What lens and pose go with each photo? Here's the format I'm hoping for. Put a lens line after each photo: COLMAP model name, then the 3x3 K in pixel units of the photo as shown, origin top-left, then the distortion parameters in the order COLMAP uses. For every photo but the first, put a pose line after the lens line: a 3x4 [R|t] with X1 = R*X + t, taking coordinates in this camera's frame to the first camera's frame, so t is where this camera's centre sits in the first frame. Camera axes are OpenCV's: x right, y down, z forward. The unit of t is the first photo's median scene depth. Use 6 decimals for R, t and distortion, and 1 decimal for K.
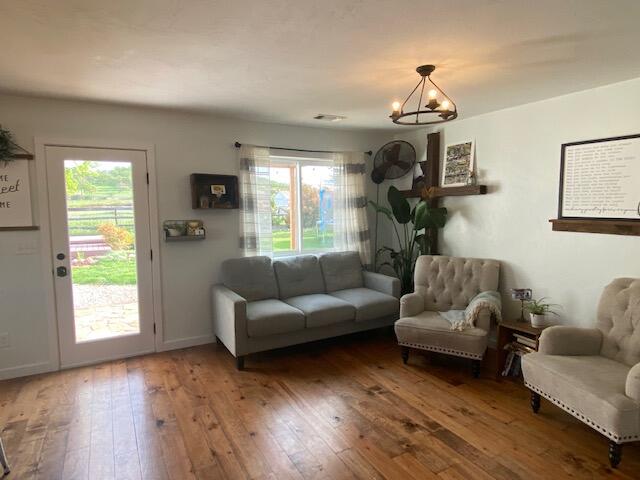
lens RADIAL K [[377.5, 0, 320.0], [0, 377.5, 240.0], [0, 0, 1]] dist [0.000995, 0.000211]
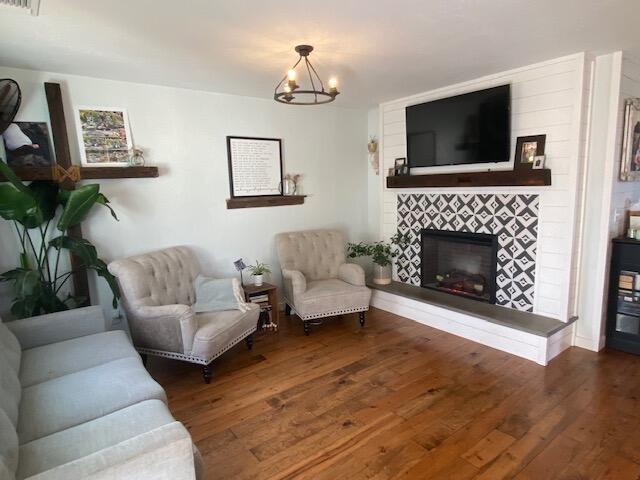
lens RADIAL K [[368.5, 0, 320.0], [0, 368.5, 240.0], [0, 0, 1]] dist [-0.000101, -0.001408]
pose [[-0.136966, -0.141672, 0.980392, -0.582130], [0.121855, 0.979793, 0.158609, -0.077732], [-0.983052, 0.141189, -0.116935, 0.873235]]
